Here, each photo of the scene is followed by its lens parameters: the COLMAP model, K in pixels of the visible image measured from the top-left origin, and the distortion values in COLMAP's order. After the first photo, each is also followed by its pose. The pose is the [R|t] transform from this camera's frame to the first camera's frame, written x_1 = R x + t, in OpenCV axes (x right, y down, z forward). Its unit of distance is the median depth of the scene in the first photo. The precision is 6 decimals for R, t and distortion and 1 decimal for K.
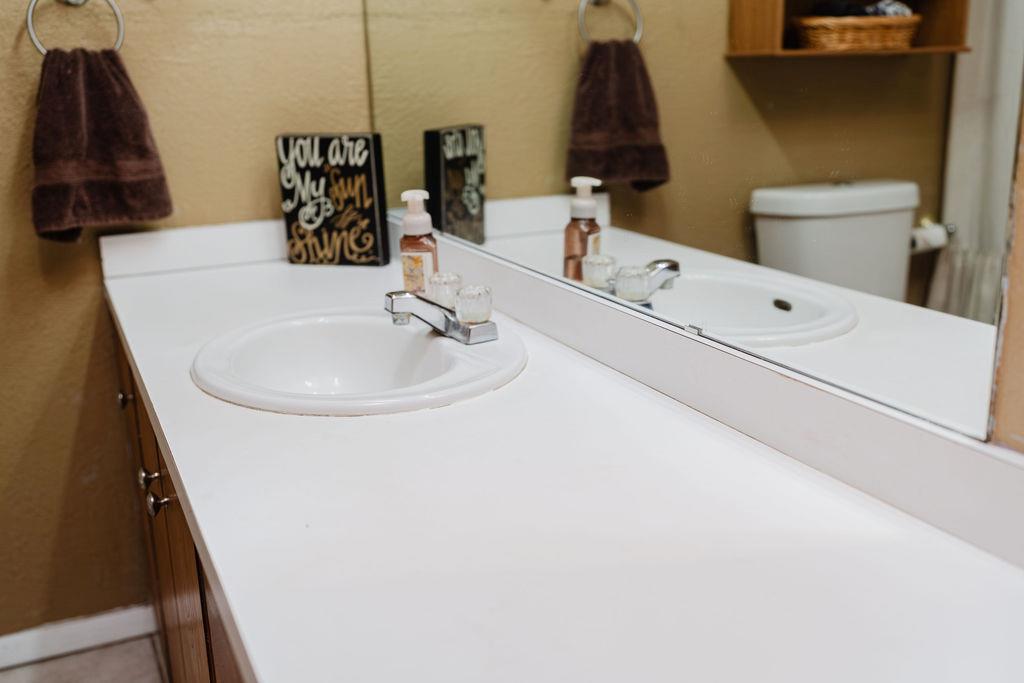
lens RADIAL K [[994.6, 0, 509.5], [0, 994.6, 342.5], [0, 0, 1]] dist [0.007835, 0.004727]
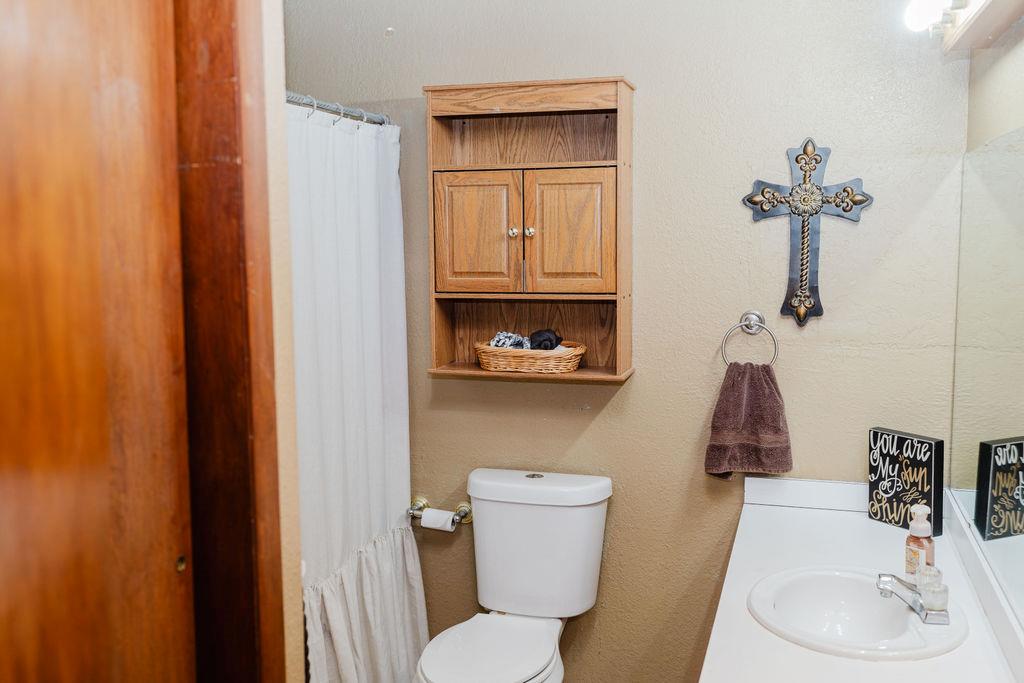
lens RADIAL K [[994.6, 0, 509.5], [0, 994.6, 342.5], [0, 0, 1]] dist [0.007835, 0.004727]
pose [[0.756523, 0.095934, -0.646893, 0.288856], [-0.190233, 0.978688, -0.077333, -0.121239], [0.625688, 0.181565, 0.758650, -0.431759]]
